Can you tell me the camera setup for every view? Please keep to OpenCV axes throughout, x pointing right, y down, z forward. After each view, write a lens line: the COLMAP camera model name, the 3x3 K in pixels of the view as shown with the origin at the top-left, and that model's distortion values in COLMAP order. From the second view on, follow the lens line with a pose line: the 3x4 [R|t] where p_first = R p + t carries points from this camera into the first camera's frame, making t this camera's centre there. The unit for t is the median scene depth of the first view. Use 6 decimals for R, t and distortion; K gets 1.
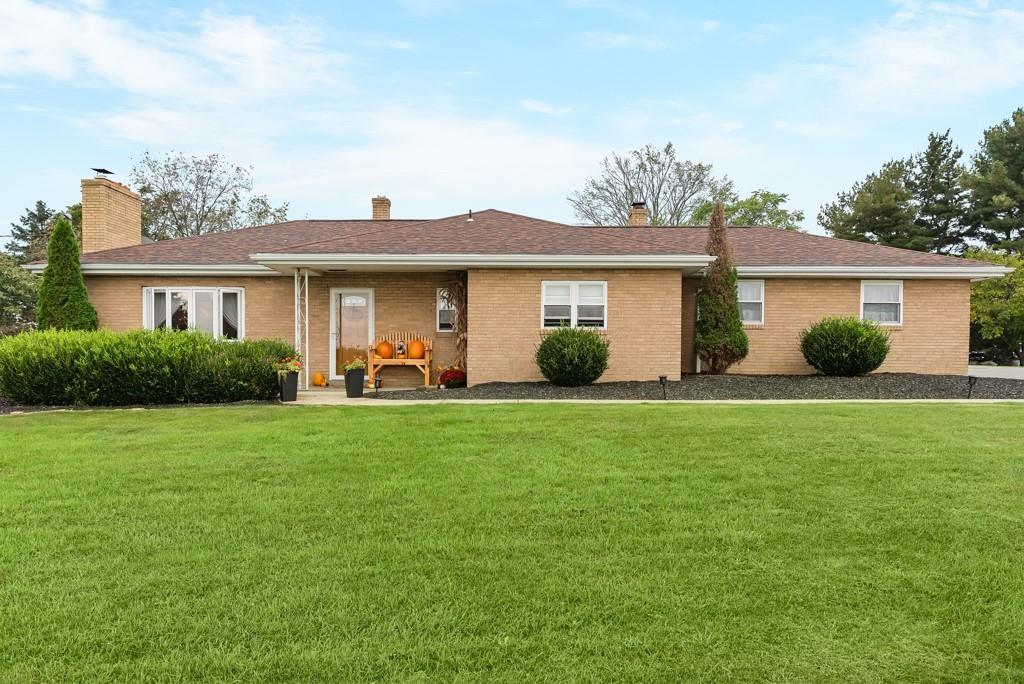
lens RADIAL K [[702.8, 0, 512.0], [0, 702.8, 342.0], [0, 0, 1]] dist [0.003953, 0.000474]
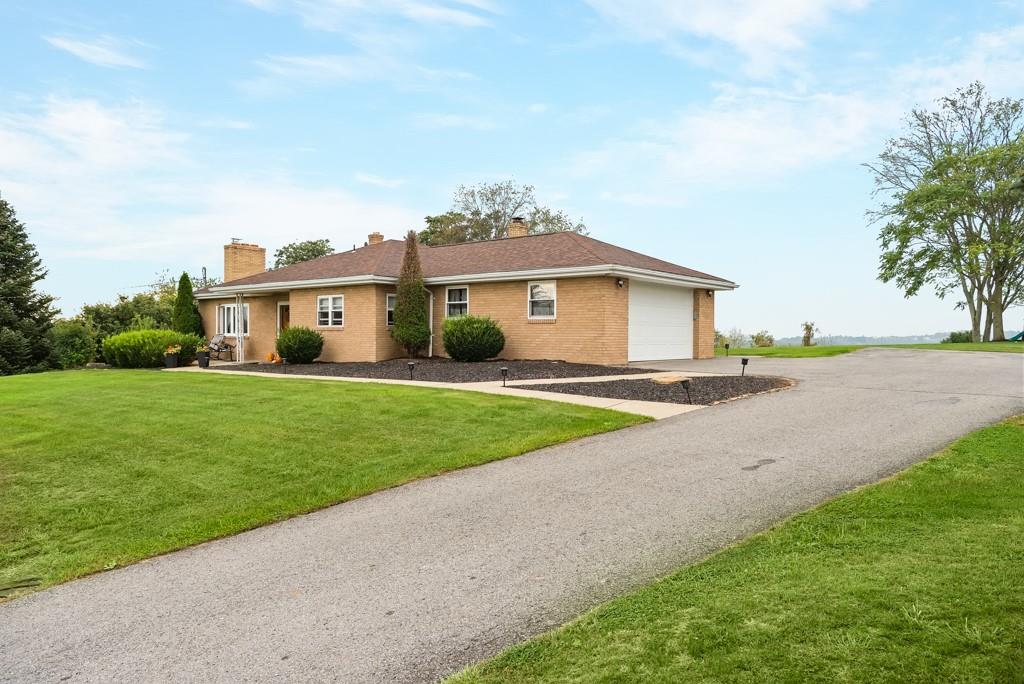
lens RADIAL K [[702.8, 0, 512.0], [0, 702.8, 342.0], [0, 0, 1]] dist [0.003953, 0.000474]
pose [[0.771484, 0.004568, -0.636232, 1.272261], [0.013044, 0.999650, 0.022995, -0.013538], [0.636115, -0.026040, 0.771155, 0.062485]]
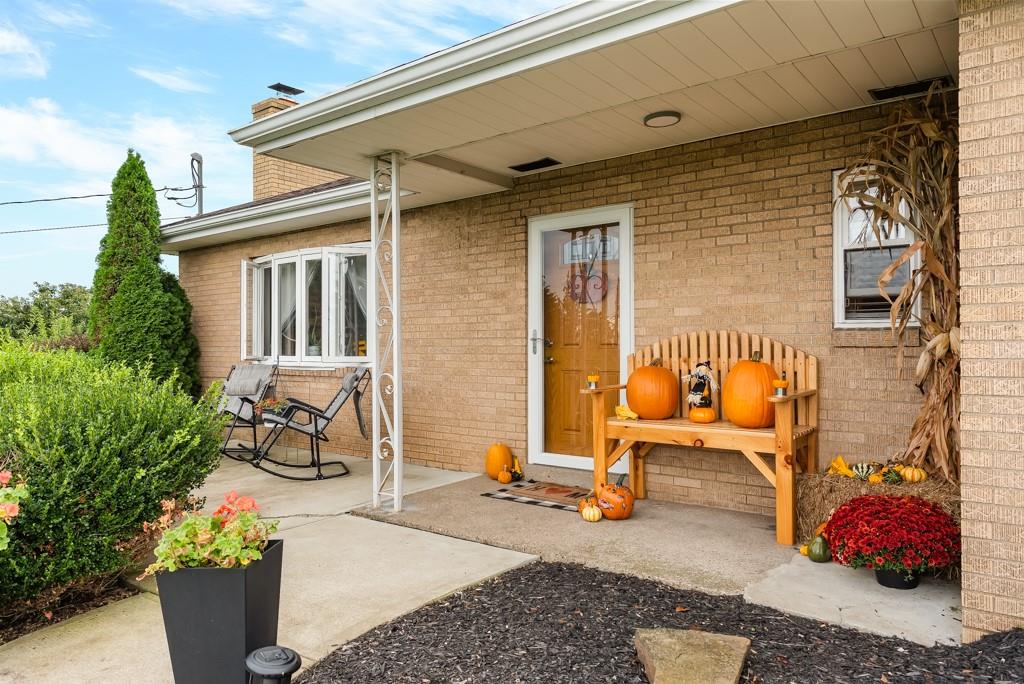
lens RADIAL K [[702.8, 0, 512.0], [0, 702.8, 342.0], [0, 0, 1]] dist [0.003953, 0.000474]
pose [[0.790460, -0.013061, -0.612375, -0.038253], [0.011830, 0.999912, -0.006056, -0.008789], [0.612400, -0.002457, 0.790545, 0.711320]]
